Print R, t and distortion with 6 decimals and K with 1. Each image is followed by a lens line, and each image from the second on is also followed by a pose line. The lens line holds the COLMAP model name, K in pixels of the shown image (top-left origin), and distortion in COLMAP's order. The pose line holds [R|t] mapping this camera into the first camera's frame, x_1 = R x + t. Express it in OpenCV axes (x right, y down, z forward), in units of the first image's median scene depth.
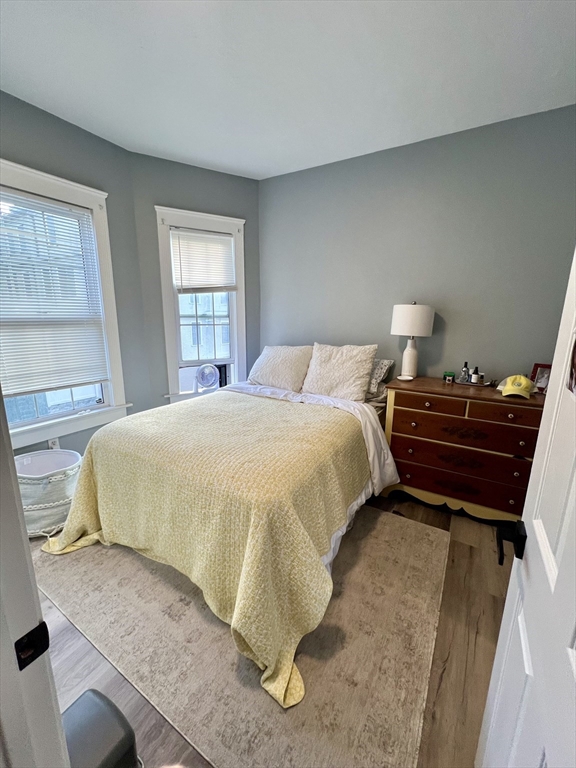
lens RADIAL K [[315.3, 0, 288.4], [0, 315.3, 378.0], [0, 0, 1]] dist [0.001072, 0.000027]
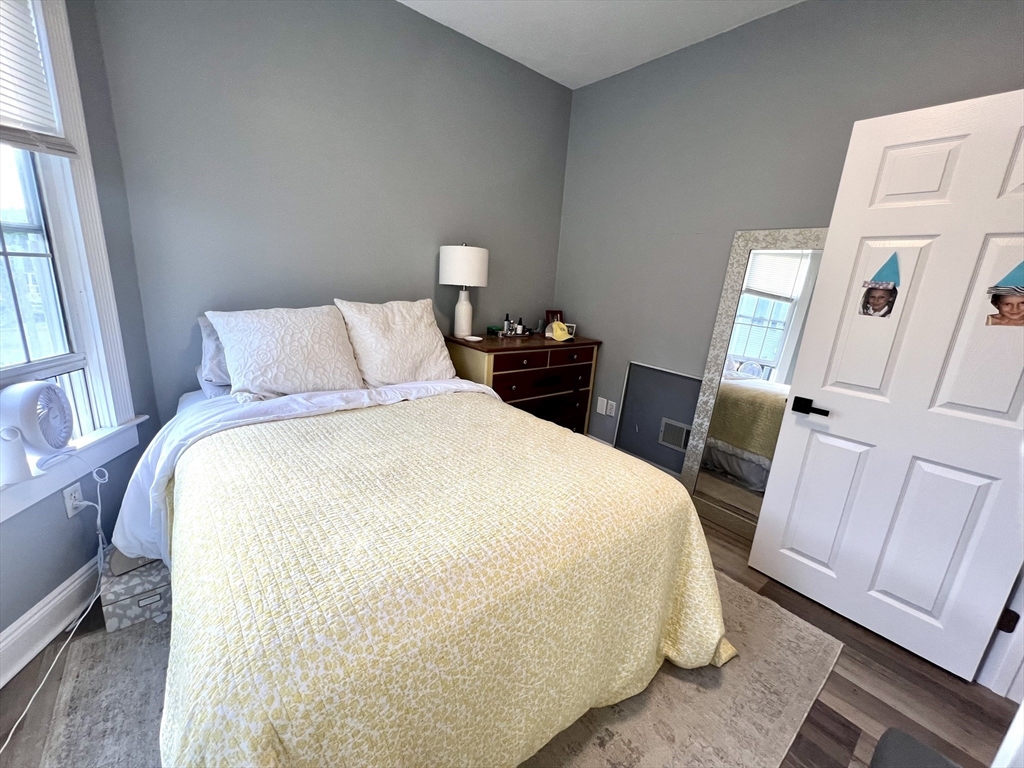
lens RADIAL K [[407.6, 0, 517.6], [0, 407.6, 380.9], [0, 0, 1]] dist [-0.002357, -0.000051]
pose [[0.346775, -0.219525, 0.911897, -0.605631], [0.126971, 0.974263, 0.186254, -0.078787], [-0.929314, 0.051196, 0.365724, 0.535871]]
